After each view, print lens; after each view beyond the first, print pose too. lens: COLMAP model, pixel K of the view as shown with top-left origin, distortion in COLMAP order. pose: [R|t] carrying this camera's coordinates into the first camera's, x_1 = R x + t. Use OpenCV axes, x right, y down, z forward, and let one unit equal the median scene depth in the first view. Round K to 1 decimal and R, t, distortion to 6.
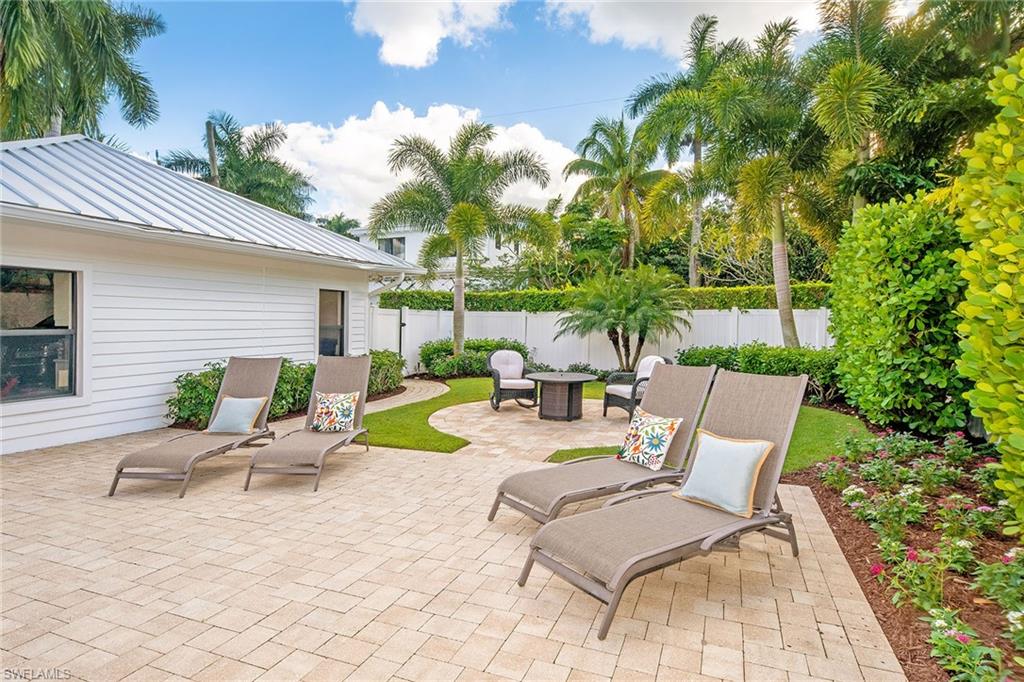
lens RADIAL K [[550.3, 0, 502.3], [0, 550.3, 342.0], [0, 0, 1]] dist [0.006462, -0.001812]
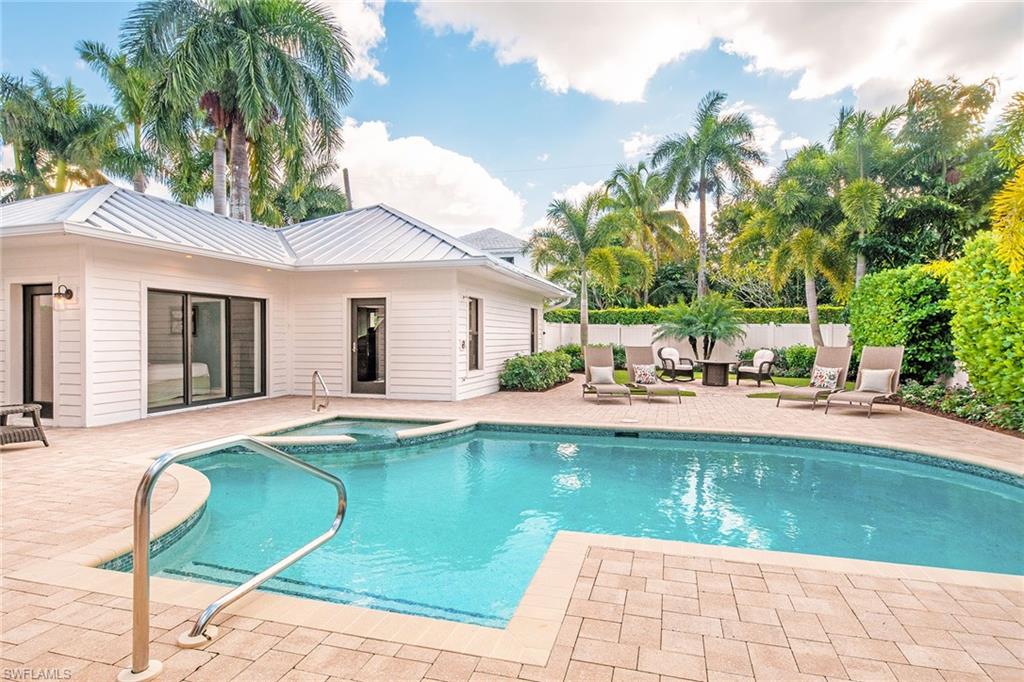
lens RADIAL K [[550.3, 0, 519.0], [0, 550.3, 349.8], [0, 0, 1]] dist [0.006462, -0.001812]
pose [[0.993328, 0.000582, 0.115319, -0.453758], [0.000754, 0.999933, -0.011538, 0.028965], [-0.115318, 0.011547, 0.993261, -0.413707]]
